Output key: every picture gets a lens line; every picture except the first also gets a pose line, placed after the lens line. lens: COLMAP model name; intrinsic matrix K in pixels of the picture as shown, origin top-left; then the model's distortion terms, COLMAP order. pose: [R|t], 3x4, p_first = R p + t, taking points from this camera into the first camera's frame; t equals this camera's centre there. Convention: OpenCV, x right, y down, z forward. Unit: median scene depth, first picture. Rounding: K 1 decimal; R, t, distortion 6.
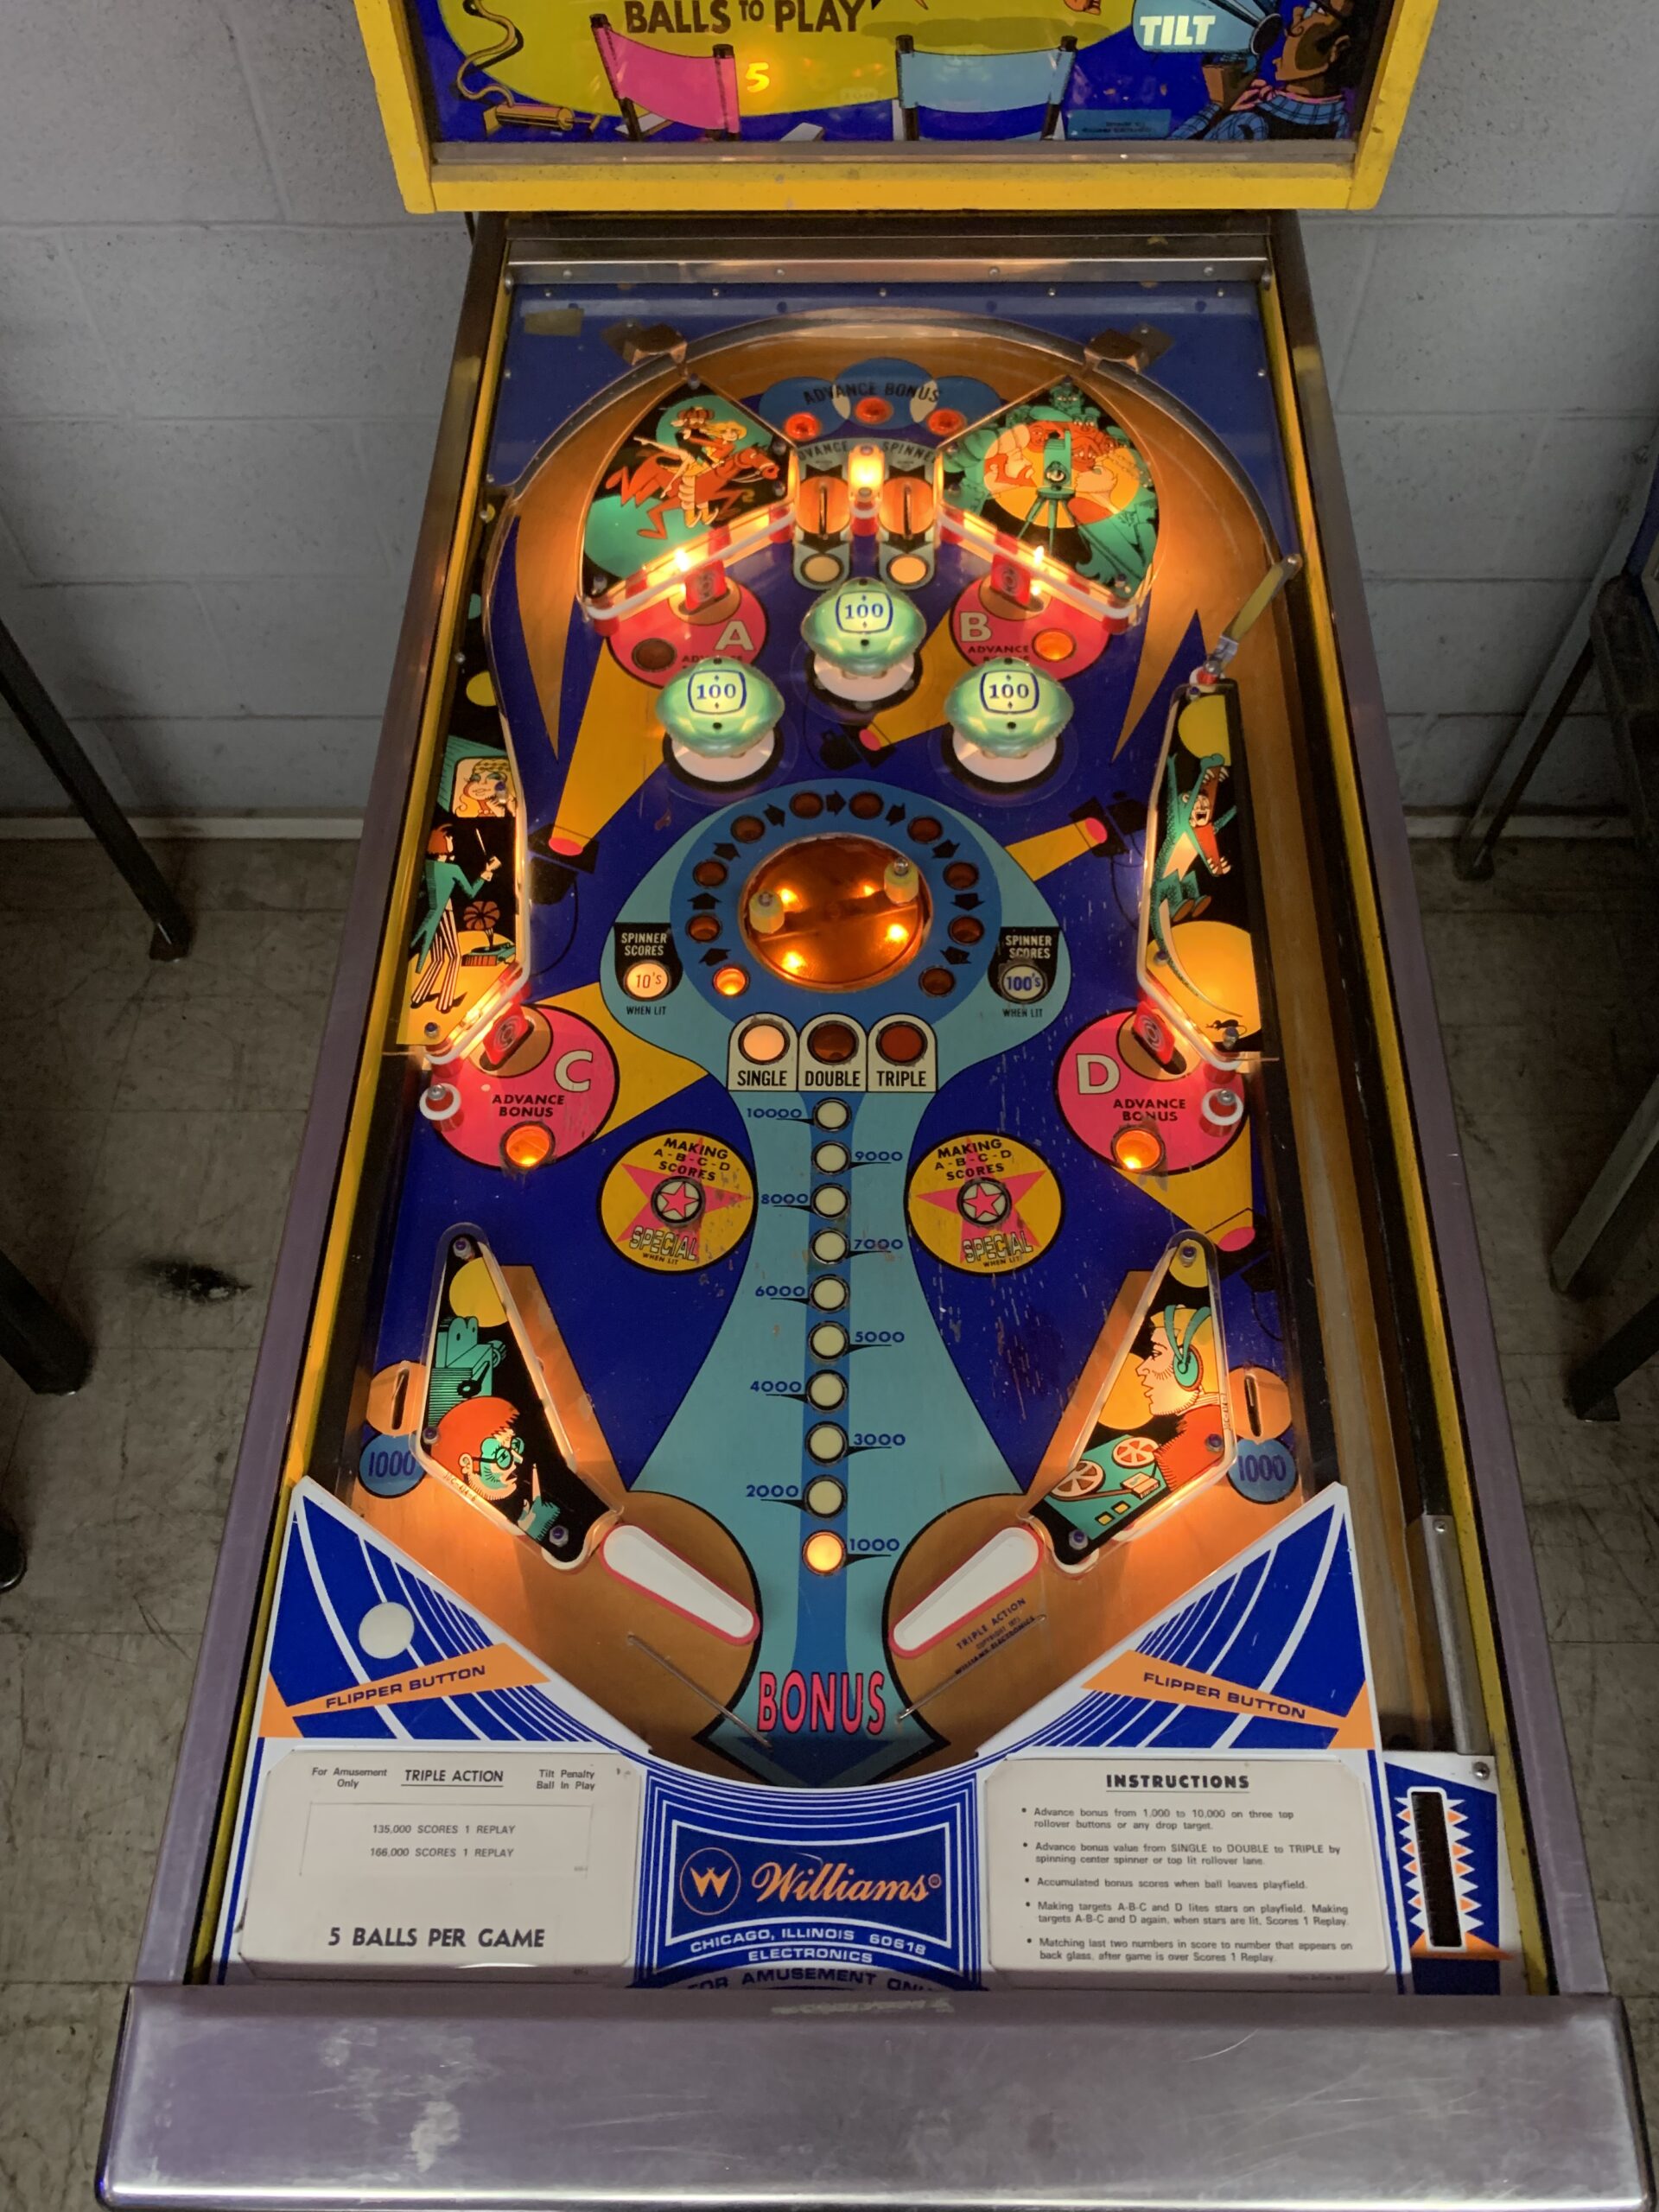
lens RADIAL K [[1712.6, 0, 859.6], [0, 1712.6, 1130.7], [0, 0, 1]] dist [0.033255, -0.051403]
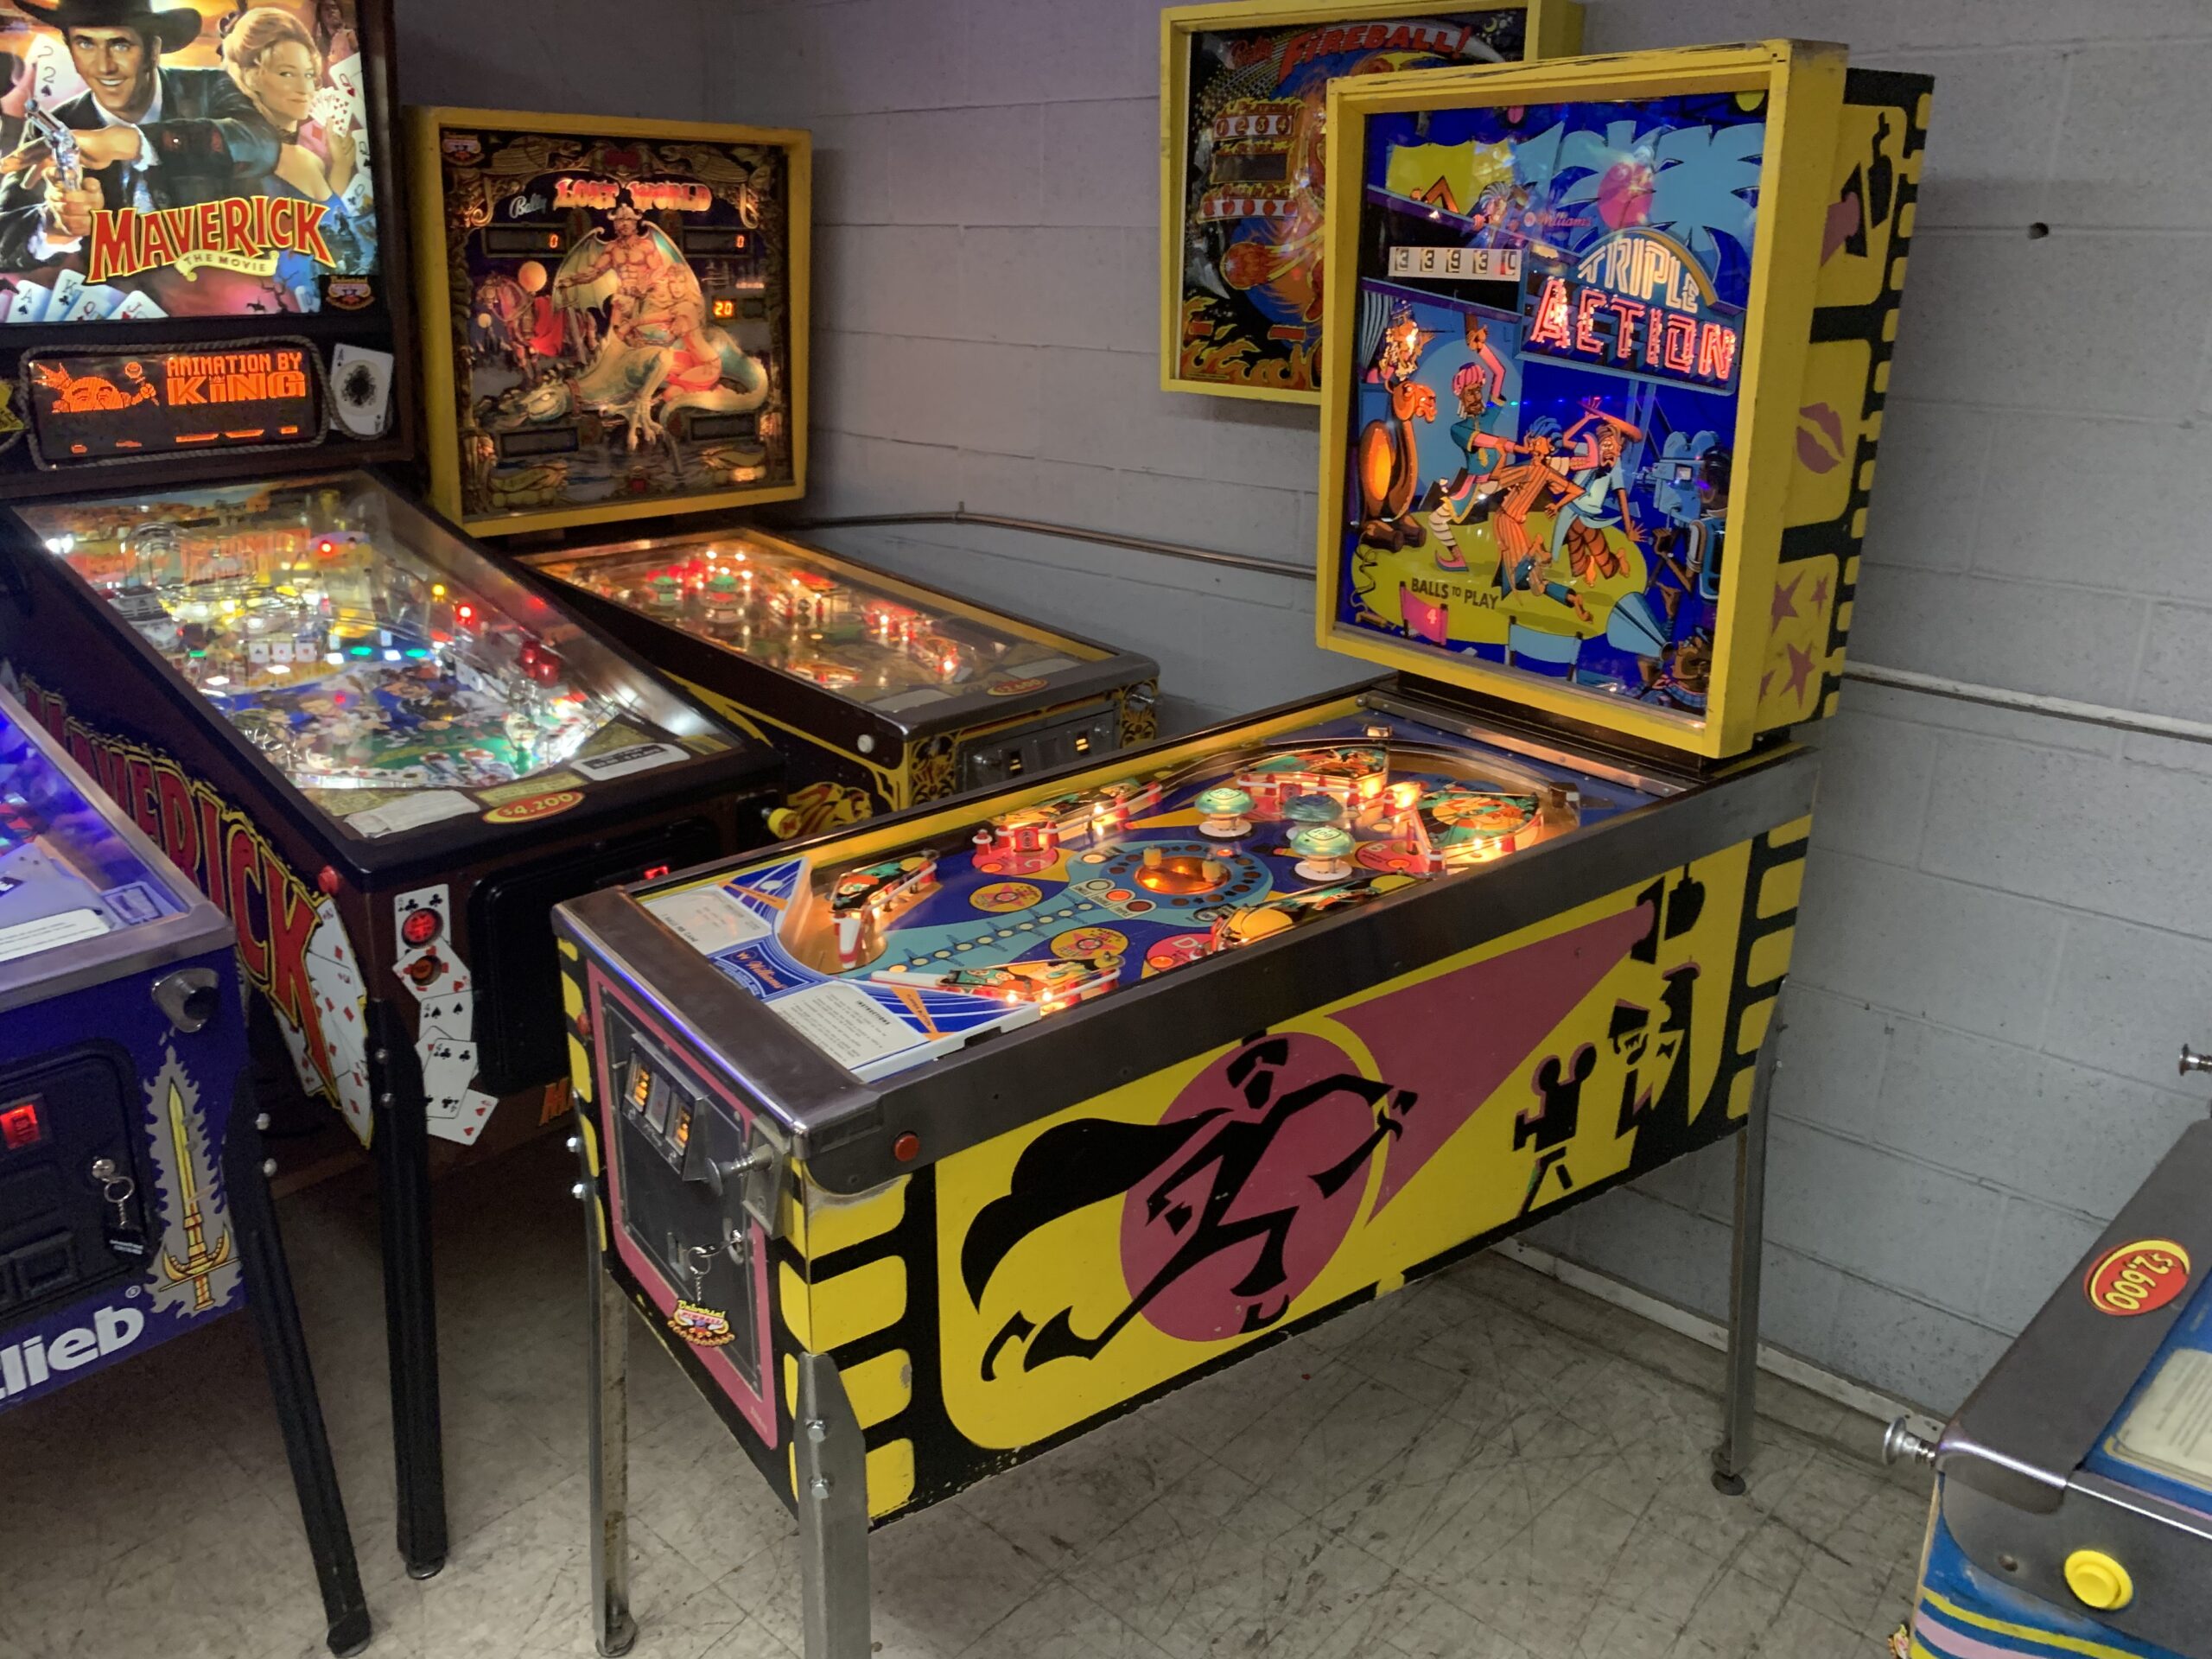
lens RADIAL K [[1712.6, 0, 1115.1], [0, 1712.6, 839.4], [0, 0, 1]] dist [0.033255, -0.051403]
pose [[0.597034, 0.275753, -0.753333, 1.303348], [-0.679761, 0.672569, -0.292536, 0.439280], [0.426000, 0.686740, 0.588992, -0.206263]]
